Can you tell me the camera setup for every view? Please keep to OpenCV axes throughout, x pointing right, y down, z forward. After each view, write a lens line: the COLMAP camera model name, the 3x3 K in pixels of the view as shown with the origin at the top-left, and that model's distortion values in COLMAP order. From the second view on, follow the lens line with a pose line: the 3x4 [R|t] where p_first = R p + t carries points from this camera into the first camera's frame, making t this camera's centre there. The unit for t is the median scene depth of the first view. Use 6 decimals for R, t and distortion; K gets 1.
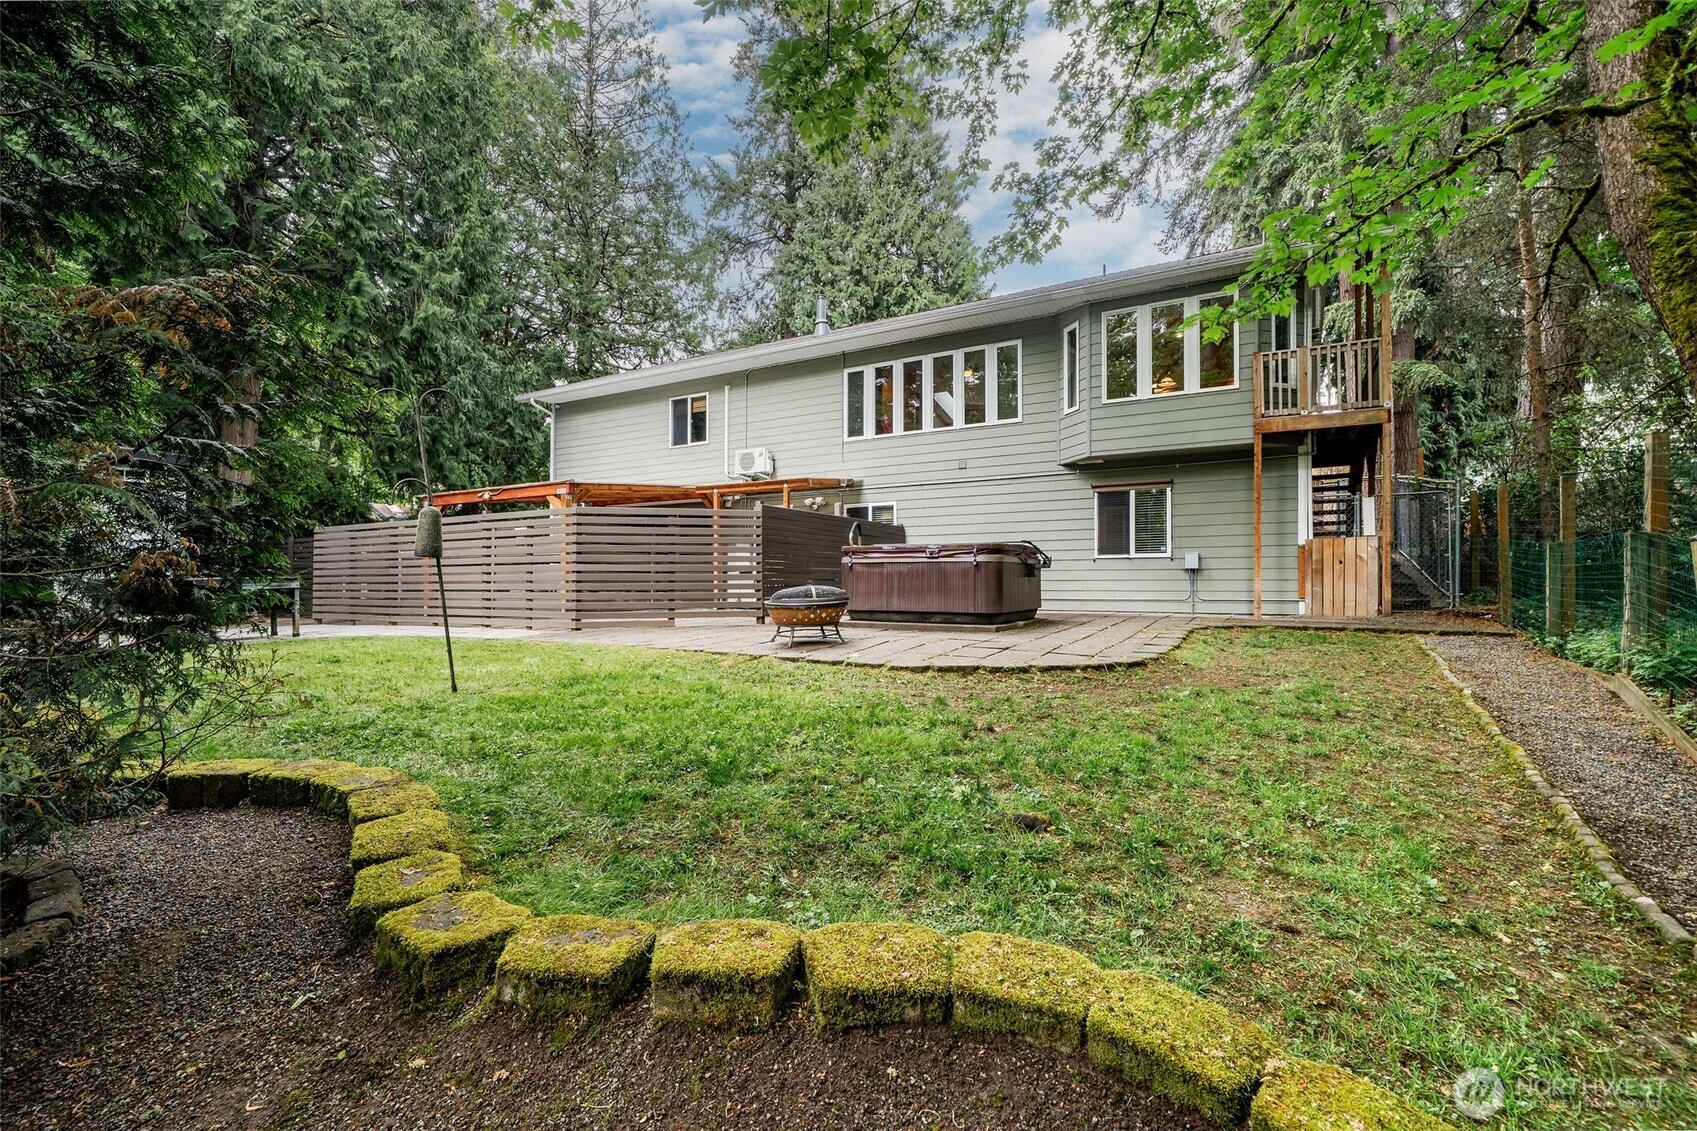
lens RADIAL K [[726.6, 0, 855.2], [0, 726.6, 568.9], [0, 0, 1]] dist [-0.021985, -0.000121]
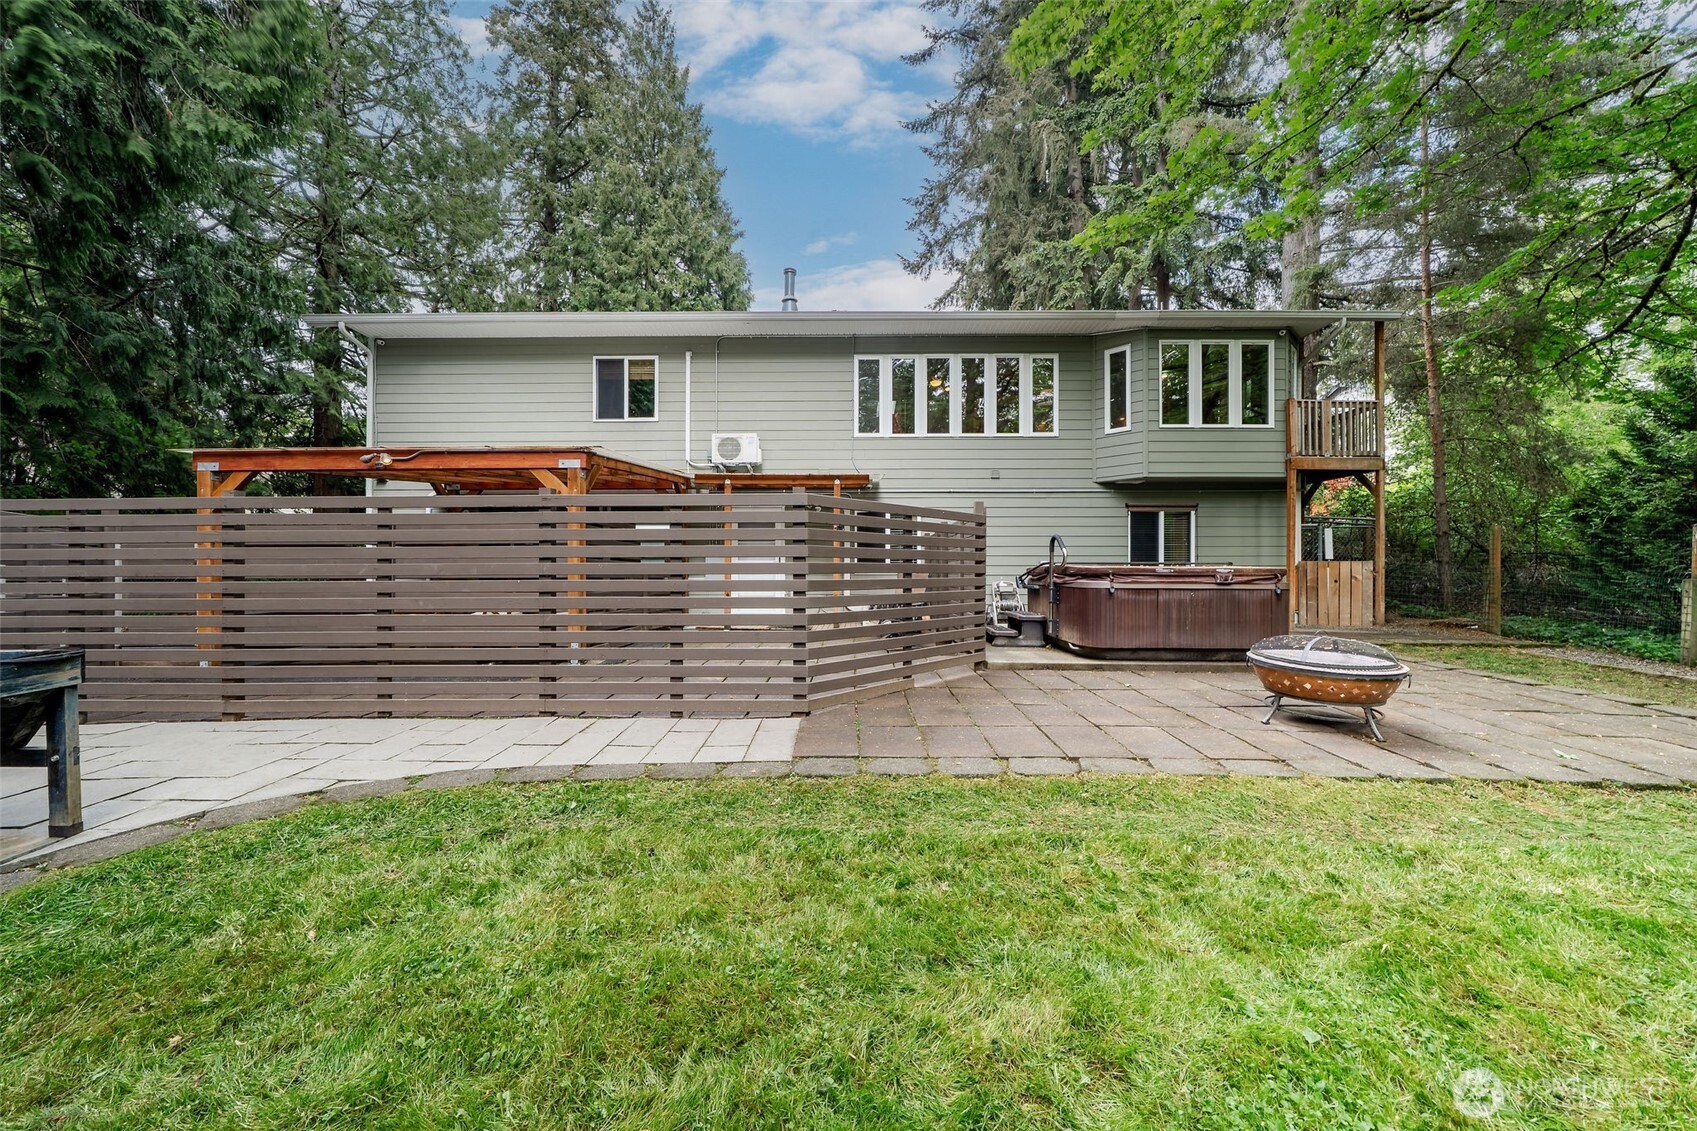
lens RADIAL K [[585.0, 0, 846.7], [0, 585.0, 563.0], [0, 0, 1]] dist [-0.010348, 0.000074]
pose [[0.879863, 0.008325, 0.475155, -0.364123], [-0.011060, 0.999934, 0.002960, -0.023886], [-0.475099, -0.007860, 0.879897, 0.378006]]
